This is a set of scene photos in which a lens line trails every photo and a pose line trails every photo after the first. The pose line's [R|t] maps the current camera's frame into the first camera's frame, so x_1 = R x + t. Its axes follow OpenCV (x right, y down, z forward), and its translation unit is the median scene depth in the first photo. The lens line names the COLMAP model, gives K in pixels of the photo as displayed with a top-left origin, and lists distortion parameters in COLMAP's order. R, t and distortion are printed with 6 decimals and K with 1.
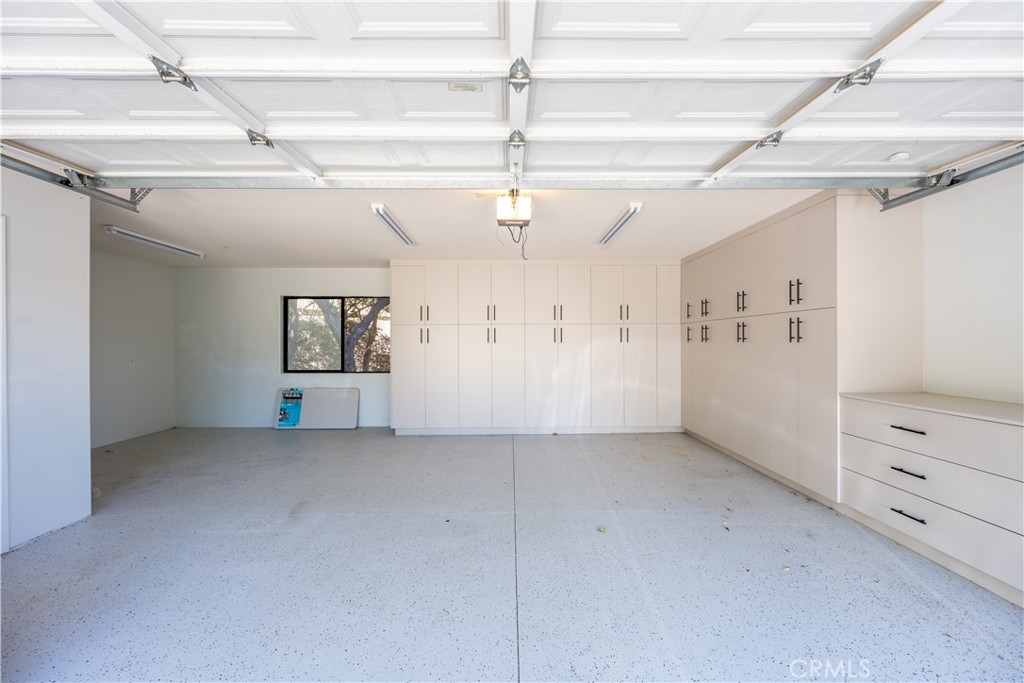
lens RADIAL K [[398.9, 0, 513.0], [0, 398.9, 341.6], [0, 0, 1]] dist [-0.001700, -0.000324]
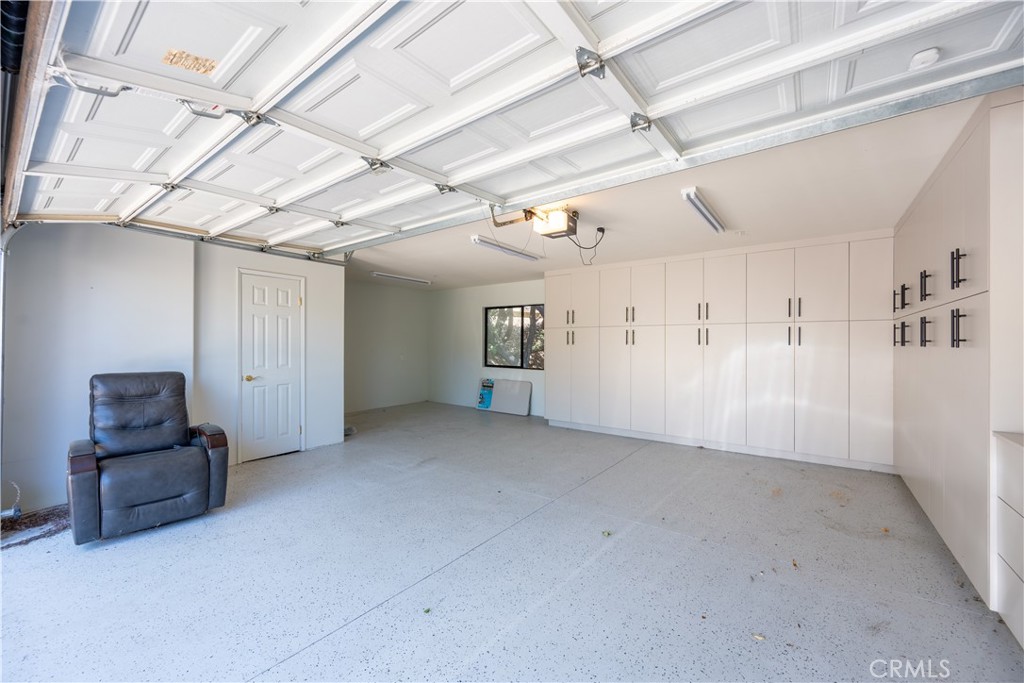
lens RADIAL K [[398.9, 0, 513.0], [0, 398.9, 341.6], [0, 0, 1]] dist [-0.001700, -0.000324]
pose [[0.792994, 0.003373, -0.609221, 0.318965], [-0.004704, 0.999989, -0.000587, -0.002509], [0.609212, 0.003331, 0.793001, 0.034736]]
